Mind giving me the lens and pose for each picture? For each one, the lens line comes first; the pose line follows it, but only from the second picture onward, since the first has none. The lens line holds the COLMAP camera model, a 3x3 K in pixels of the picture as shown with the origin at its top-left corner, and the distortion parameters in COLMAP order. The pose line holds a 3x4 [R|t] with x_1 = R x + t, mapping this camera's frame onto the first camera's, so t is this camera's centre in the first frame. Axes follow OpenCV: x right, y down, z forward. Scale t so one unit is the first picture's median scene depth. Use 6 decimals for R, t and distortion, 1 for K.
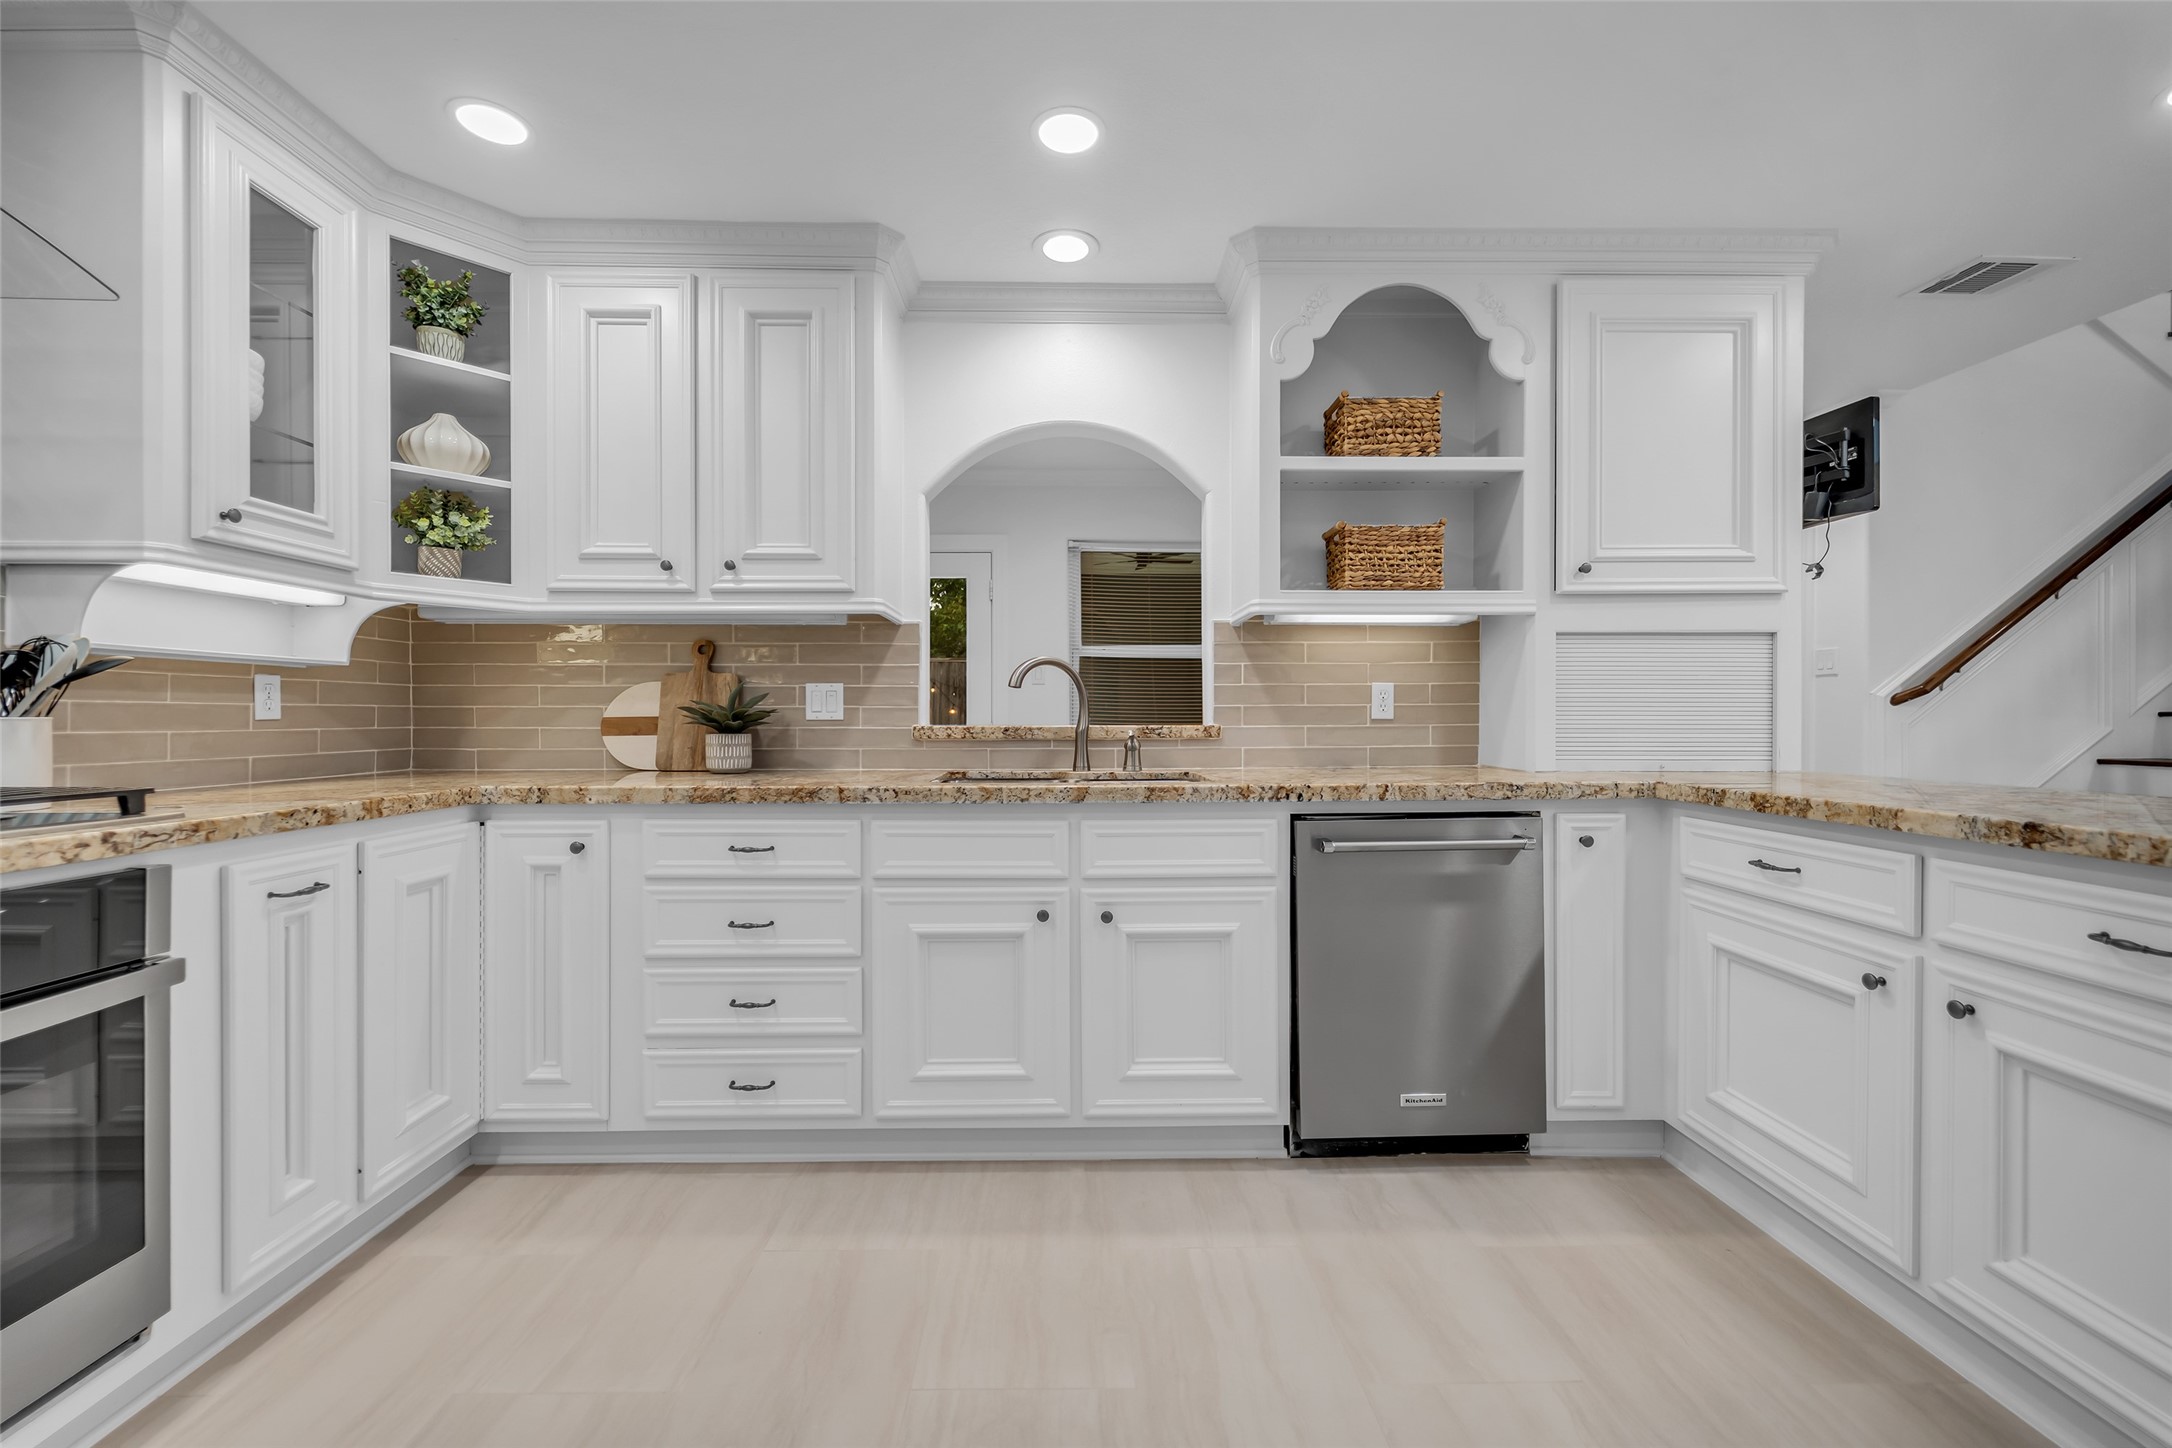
lens RADIAL K [[867.0, 0, 1089.8], [0, 867.0, 724.0], [0, 0, 1]] dist [-0.000104, -0.000032]
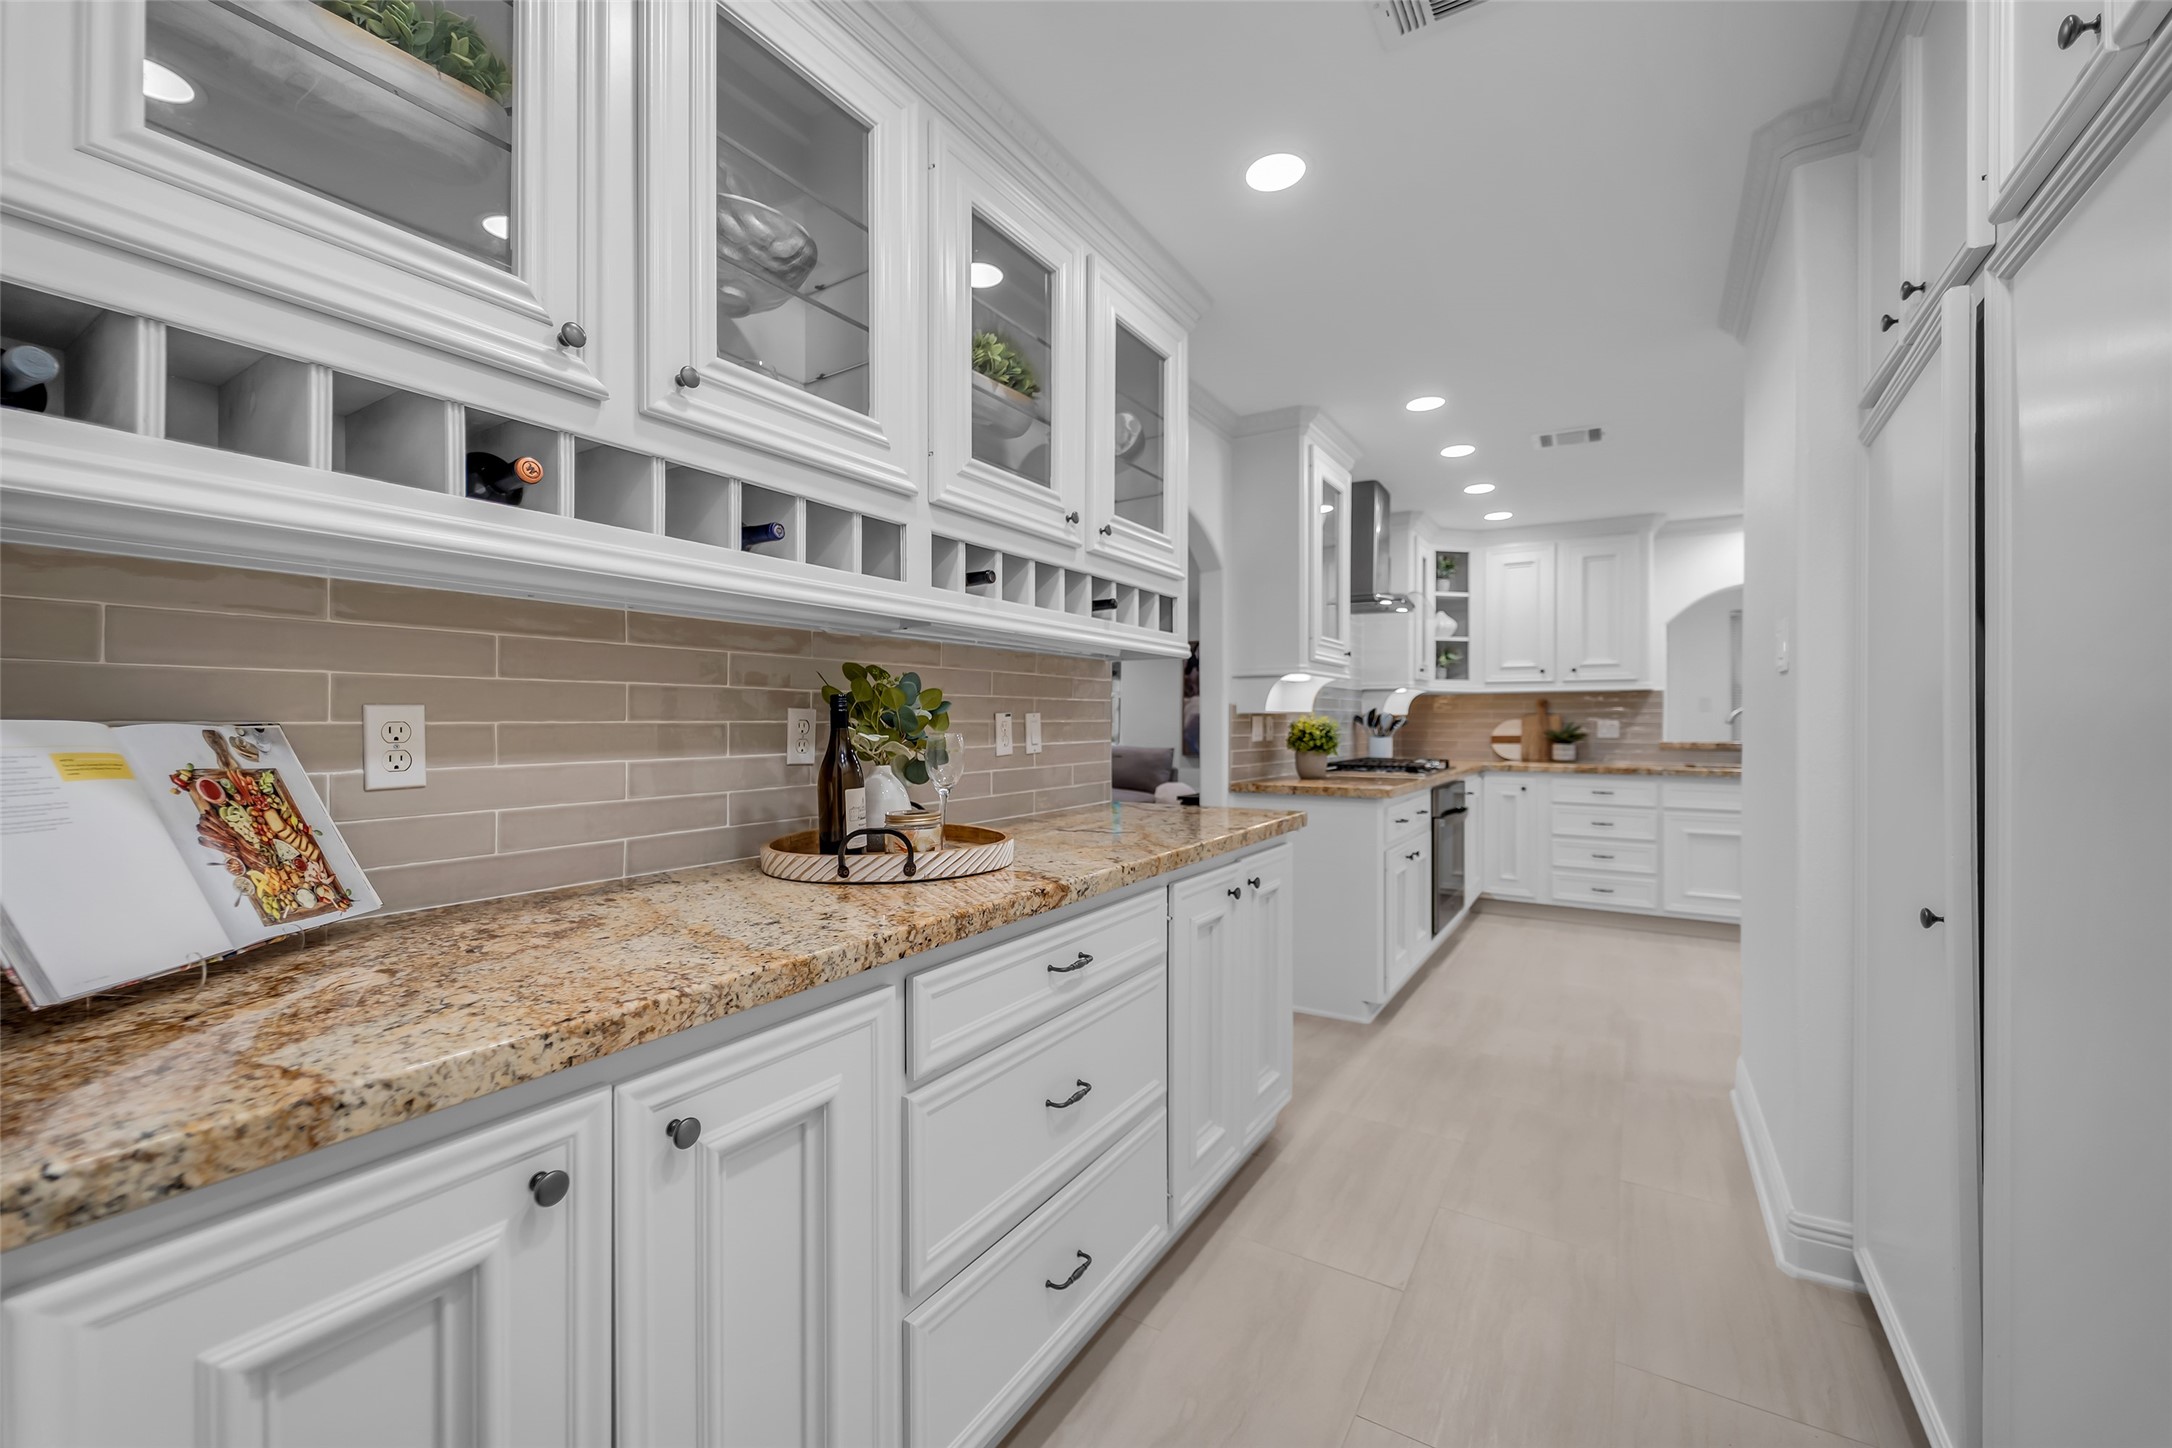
lens RADIAL K [[867.0, 0, 1075.3], [0, 867.0, 728.7], [0, 0, 1]] dist [-0.000104, -0.000032]
pose [[0.833211, 0.003315, -0.552945, -0.234755], [-0.000813, 0.999988, 0.004770, -0.036891], [0.552954, -0.003525, 0.833204, -1.520899]]
